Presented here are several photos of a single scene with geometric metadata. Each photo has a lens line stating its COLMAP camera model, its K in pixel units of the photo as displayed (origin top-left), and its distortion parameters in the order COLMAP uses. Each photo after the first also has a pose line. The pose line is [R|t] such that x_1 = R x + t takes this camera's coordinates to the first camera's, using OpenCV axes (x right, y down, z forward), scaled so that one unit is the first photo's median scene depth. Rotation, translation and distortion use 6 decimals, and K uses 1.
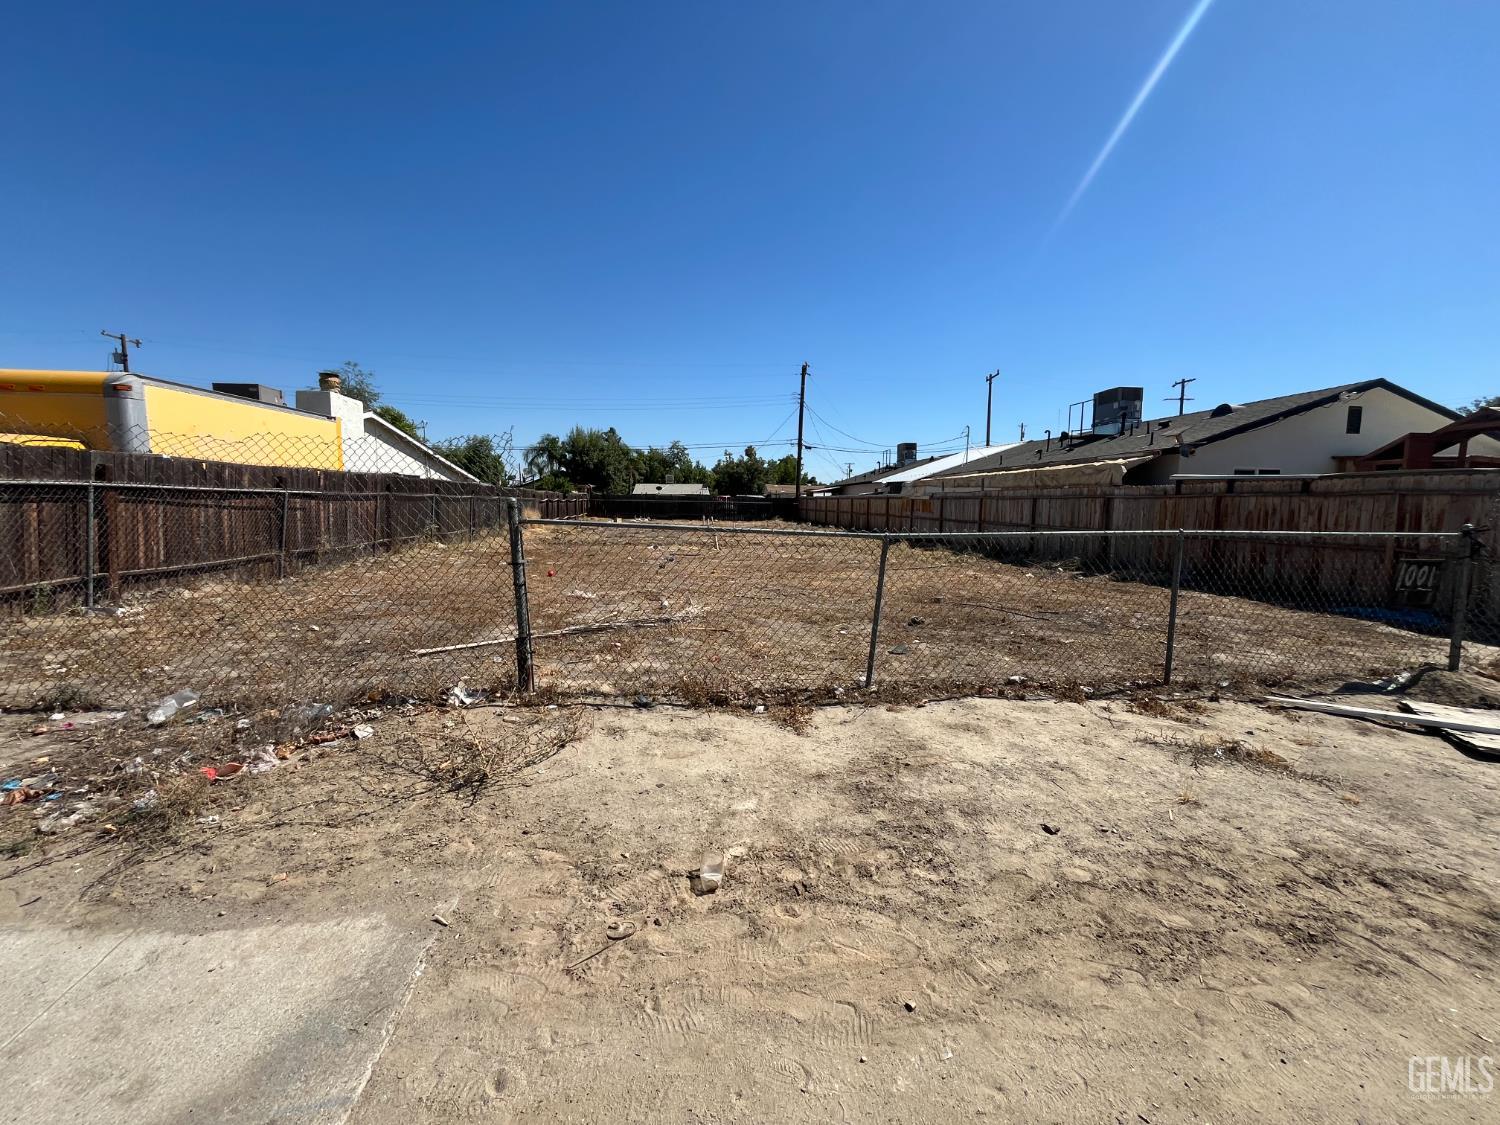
lens RADIAL K [[596.9, 0, 750.0], [0, 596.9, 562.5], [0, 0, 1]] dist [-0.003669, 0.000237]
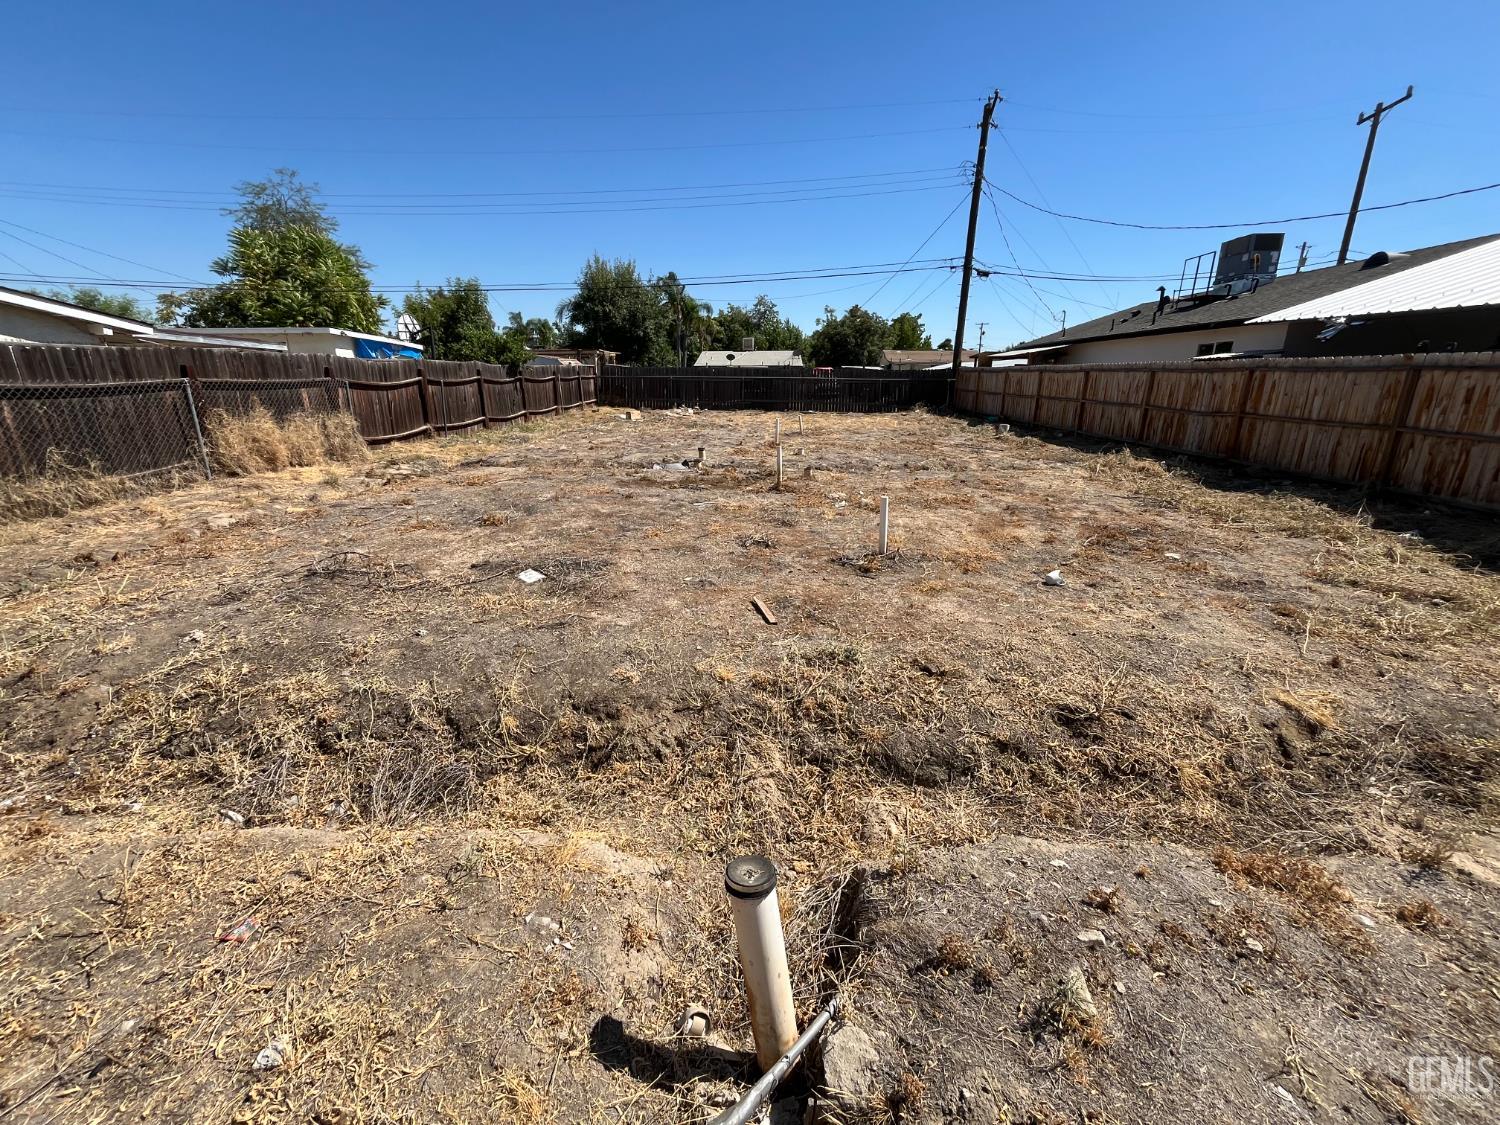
lens RADIAL K [[596.9, 0, 750.0], [0, 596.9, 562.5], [0, 0, 1]] dist [-0.003669, 0.000237]
pose [[0.987995, 0.038805, -0.149531, -0.048351], [-0.007761, 0.979183, 0.202832, -0.095418], [0.154289, -0.199237, 0.967729, 0.867940]]
